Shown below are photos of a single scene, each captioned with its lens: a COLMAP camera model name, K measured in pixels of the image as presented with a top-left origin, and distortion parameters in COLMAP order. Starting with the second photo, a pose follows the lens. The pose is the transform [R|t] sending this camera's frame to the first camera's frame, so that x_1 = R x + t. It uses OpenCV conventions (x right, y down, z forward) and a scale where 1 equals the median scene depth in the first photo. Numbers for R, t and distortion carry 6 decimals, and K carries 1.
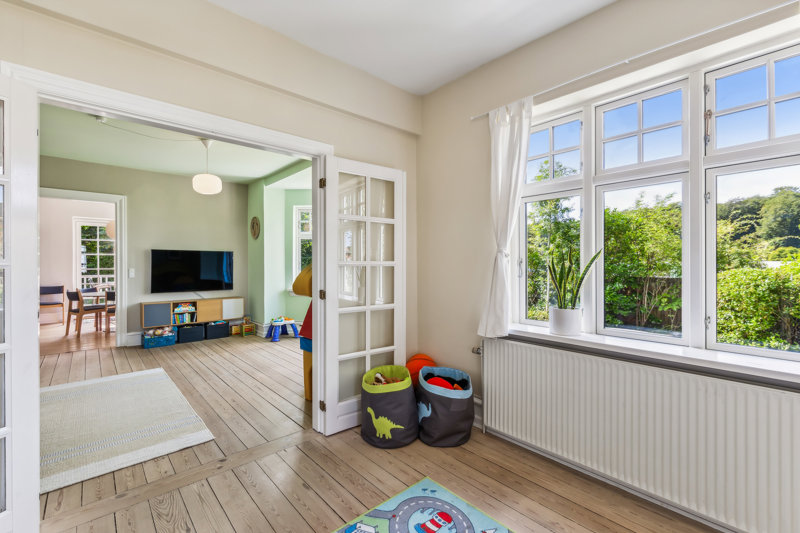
lens RADIAL K [[347.7, 0, 401.1], [0, 347.7, 264.3], [0, 0, 1]] dist [0.002781, 0.000242]
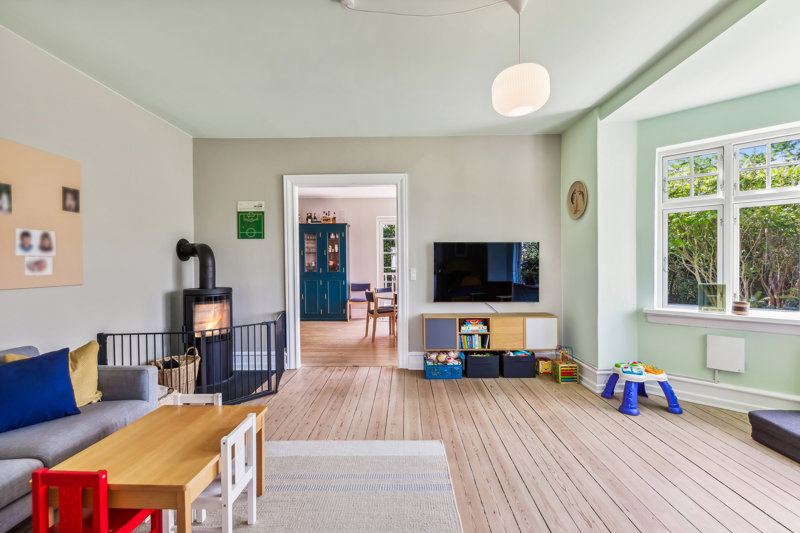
lens RADIAL K [[347.7, 0, 399.9], [0, 347.7, 265.6], [0, 0, 1]] dist [0.002781, 0.000242]
pose [[0.731987, 0.002723, -0.681314, -0.258783], [0.005272, 0.999939, 0.009660, -0.001307], [0.681299, -0.010663, 0.731928, 0.396683]]
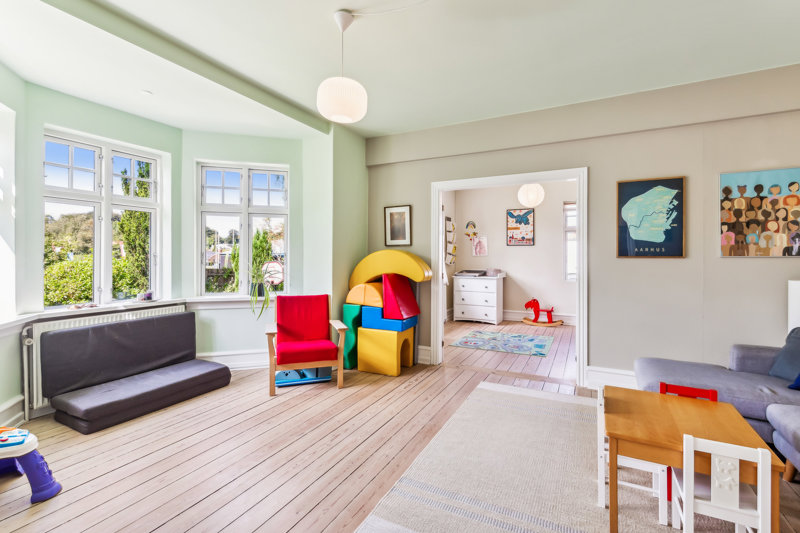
lens RADIAL K [[371.1, 0, 400.9], [0, 371.1, 258.7], [0, 0, 1]] dist [-0.016234, -0.000743]
pose [[-0.362185, -0.008535, 0.932067, -0.794712], [-0.007224, 0.999954, 0.006349, 0.001463], [-0.932078, -0.004434, -0.362230, 0.816398]]
